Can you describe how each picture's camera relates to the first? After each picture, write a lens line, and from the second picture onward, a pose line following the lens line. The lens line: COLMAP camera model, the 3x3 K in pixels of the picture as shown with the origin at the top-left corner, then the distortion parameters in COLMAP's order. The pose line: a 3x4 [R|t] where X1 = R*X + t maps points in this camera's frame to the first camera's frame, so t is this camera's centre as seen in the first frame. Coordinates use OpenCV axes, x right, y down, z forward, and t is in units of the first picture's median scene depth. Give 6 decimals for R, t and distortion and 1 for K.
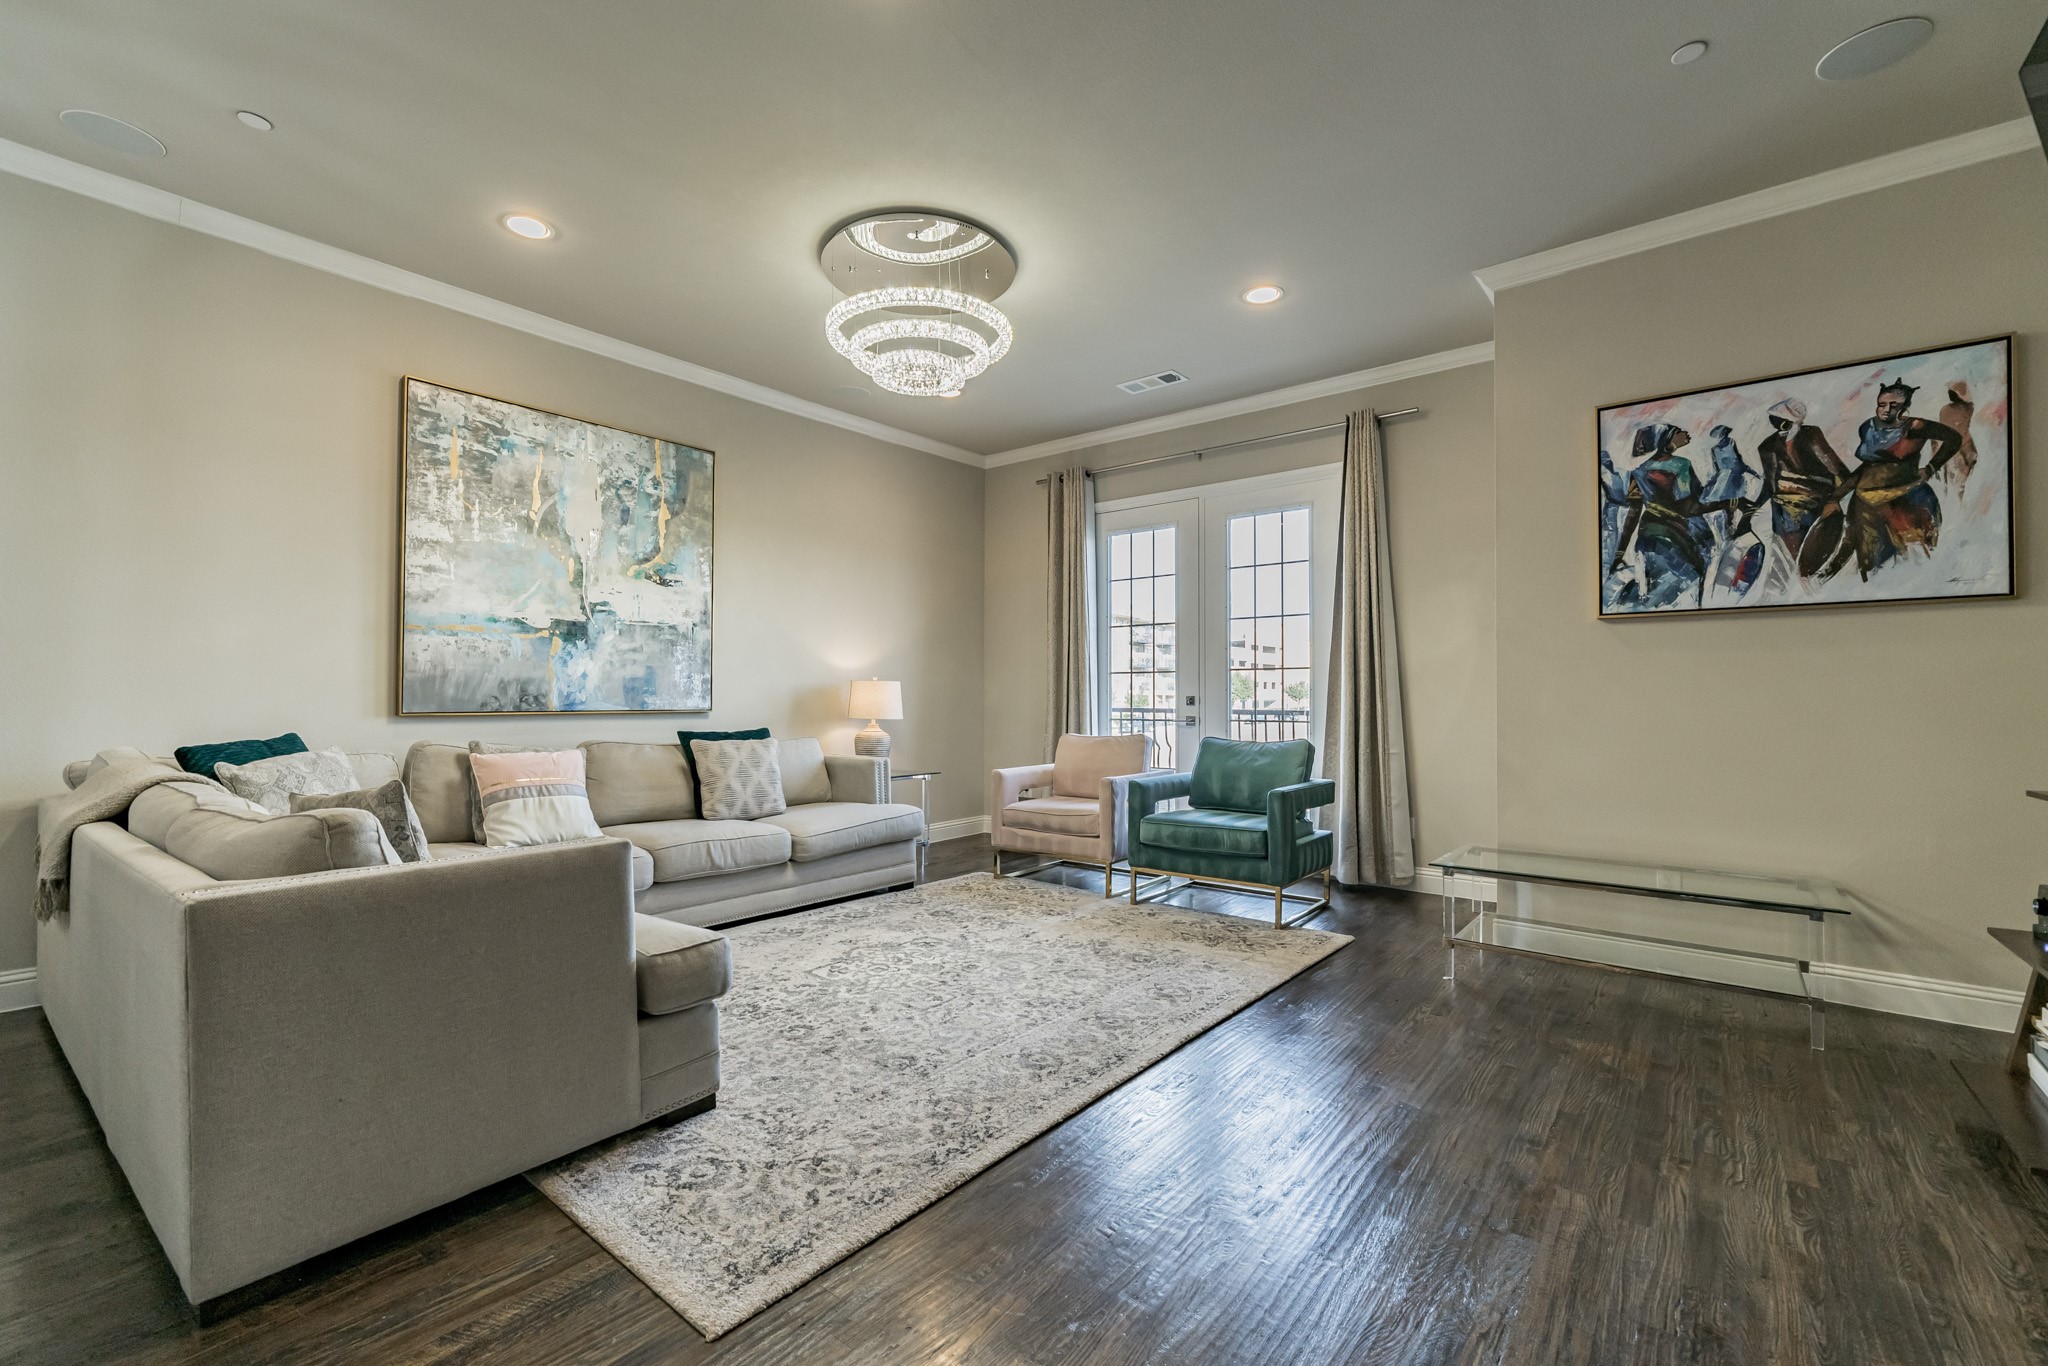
lens RADIAL K [[888.4, 0, 1017.7], [0, 888.4, 687.6], [0, 0, 1]] dist [0.004220, 0.000298]
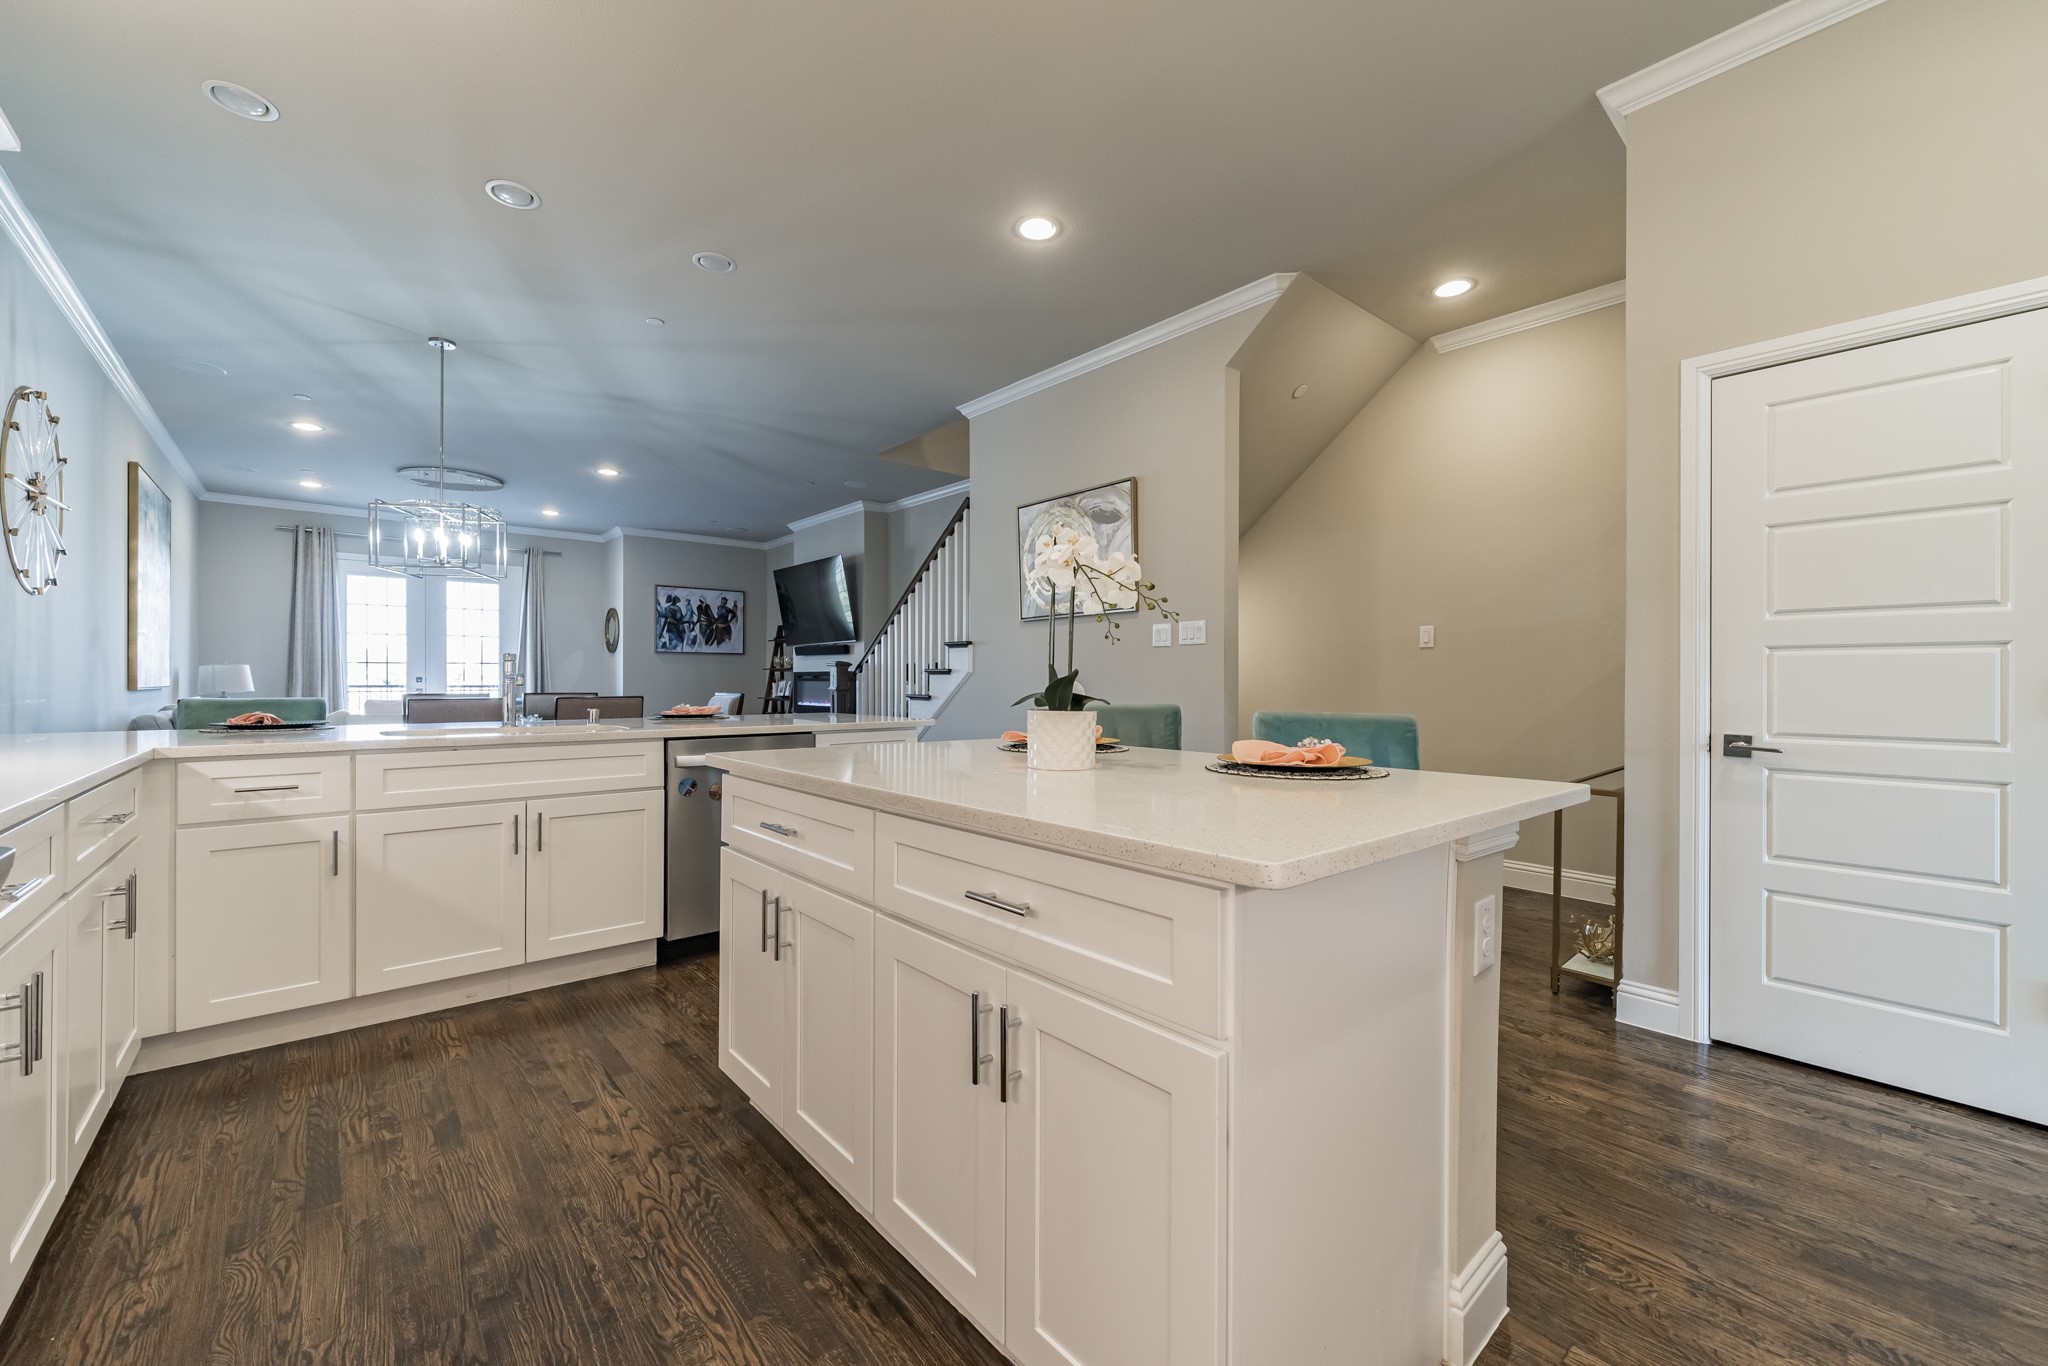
lens RADIAL K [[809.8, 0, 1032.5], [0, 809.8, 682.0], [0, 0, 1]] dist [0.014871, 0.000167]
pose [[0.167582, -0.000107, 0.985858, -2.092654], [-0.011616, 0.999930, 0.002083, 0.003013], [-0.985790, -0.011801, 0.167570, -0.842814]]
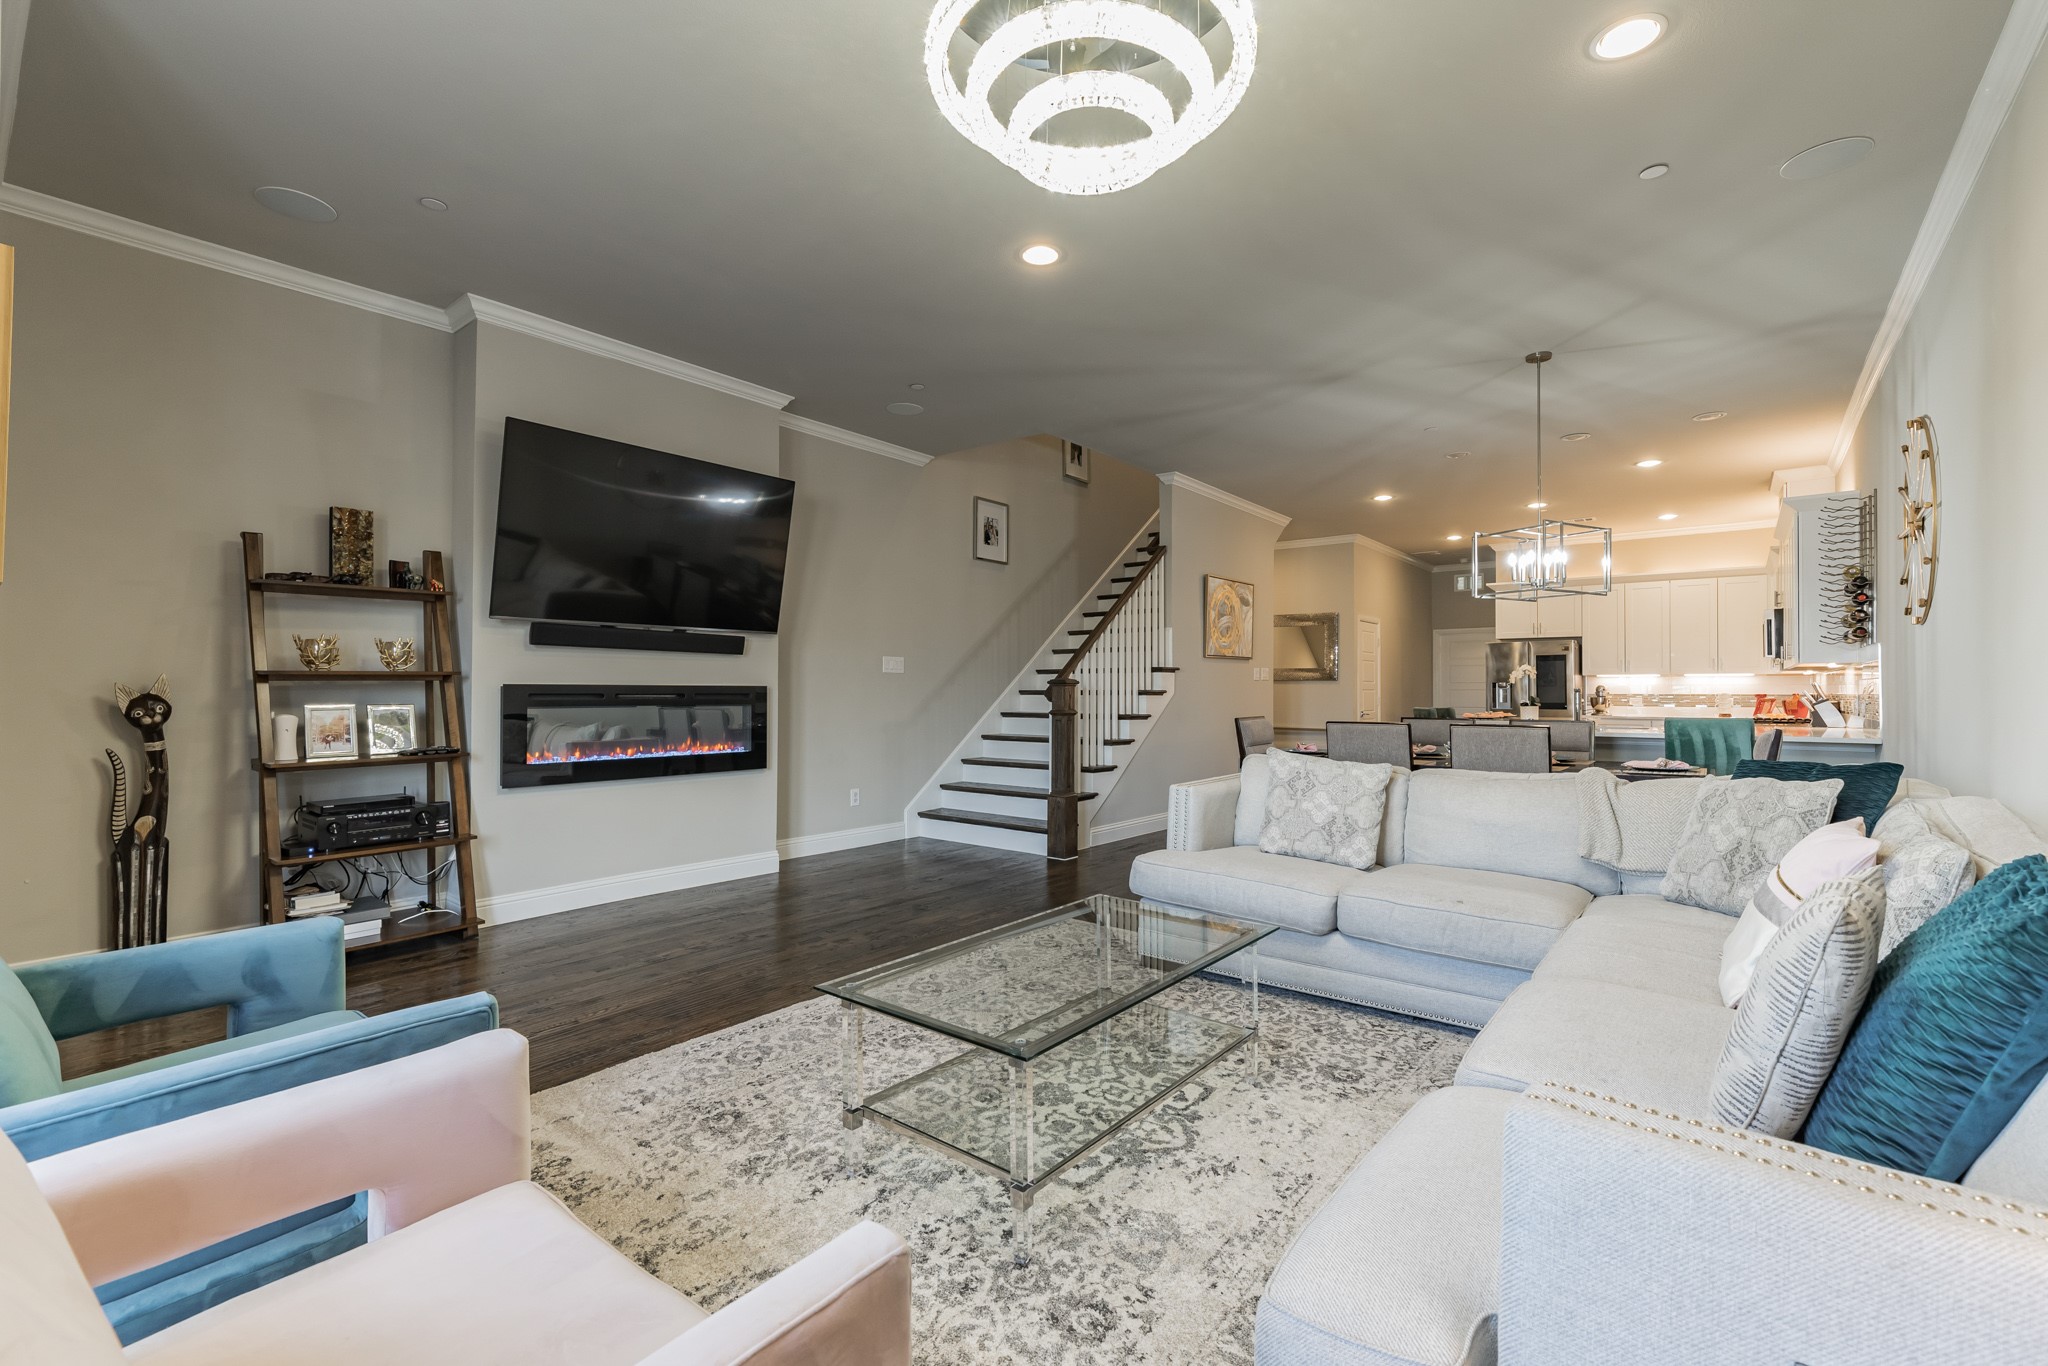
lens RADIAL K [[888.4, 0, 1022.8], [0, 888.4, 682.6], [0, 0, 1]] dist [0.004220, 0.000298]
pose [[-0.999888, -0.003332, -0.014594, -0.071527], [-0.003101, 0.999870, -0.015836, -0.002569], [0.014645, -0.015789, -0.999768, 1.761027]]
